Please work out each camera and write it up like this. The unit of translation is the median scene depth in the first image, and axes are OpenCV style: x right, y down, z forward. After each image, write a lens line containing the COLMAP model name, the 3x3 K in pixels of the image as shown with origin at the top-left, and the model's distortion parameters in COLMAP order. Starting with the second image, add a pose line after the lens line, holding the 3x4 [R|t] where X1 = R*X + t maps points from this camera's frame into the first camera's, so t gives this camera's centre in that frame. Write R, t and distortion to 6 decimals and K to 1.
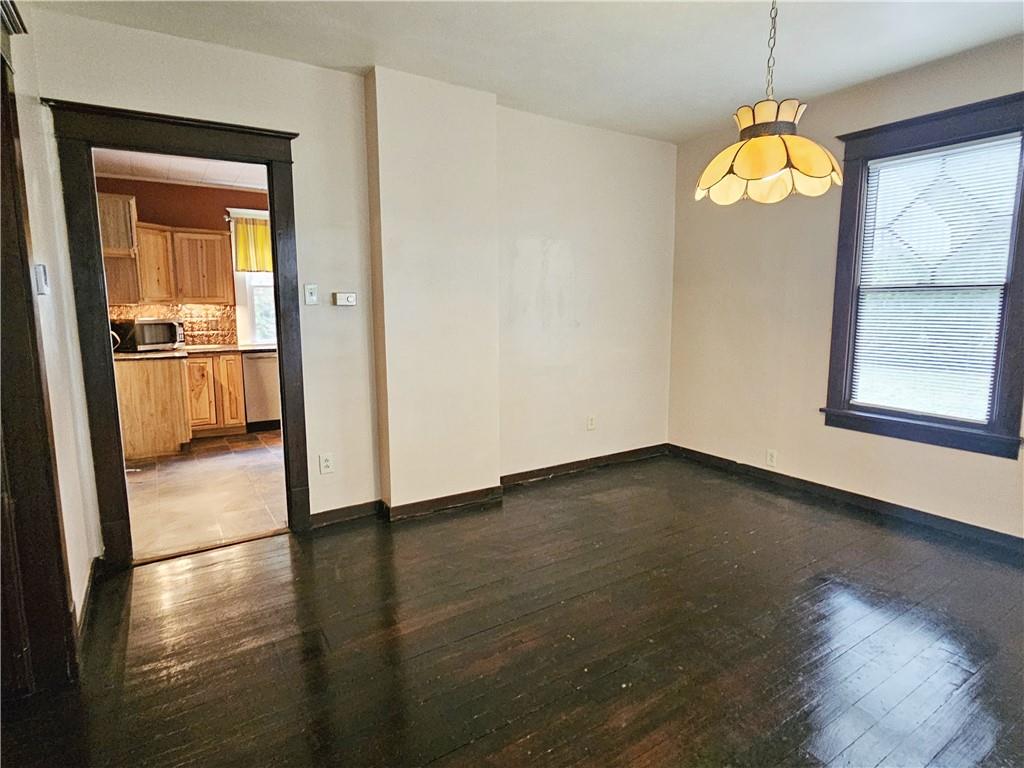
lens RADIAL K [[556.6, 0, 510.6], [0, 556.6, 382.5], [0, 0, 1]] dist [0.002290, -0.001112]
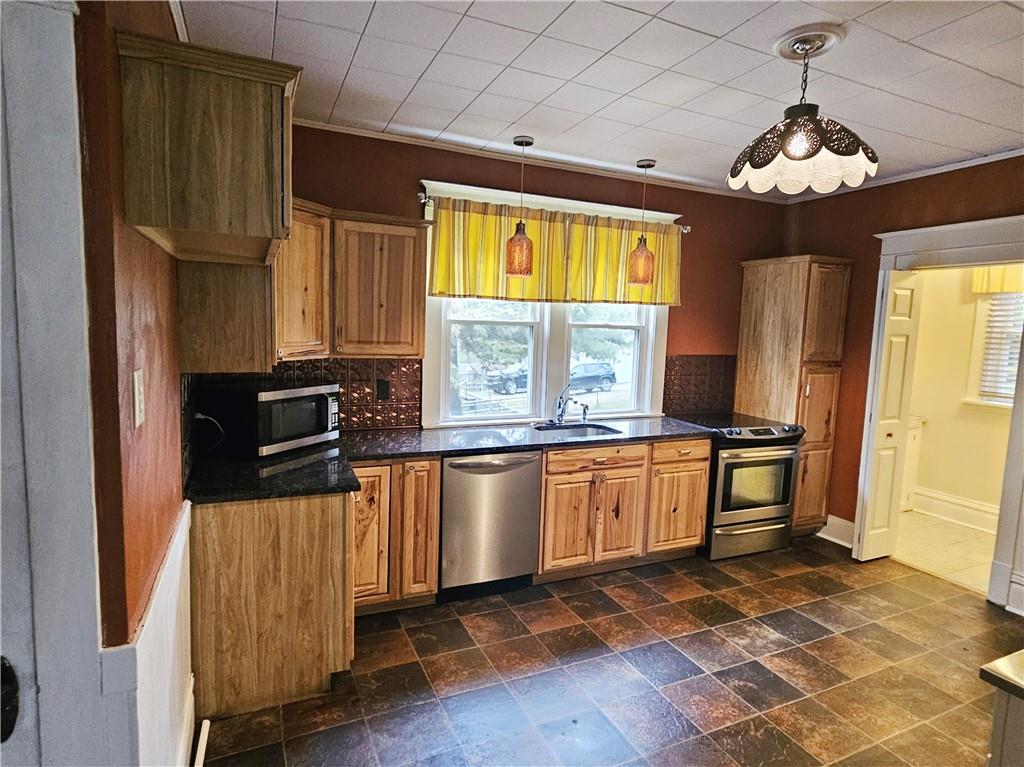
lens RADIAL K [[556.6, 0, 513.5], [0, 556.6, 384.0], [0, 0, 1]] dist [0.002290, -0.001112]
pose [[0.989823, 0.058415, -0.129758, -0.366763], [-0.060337, 0.998118, -0.010924, -0.121798], [0.128876, 0.018642, 0.991485, 0.514560]]
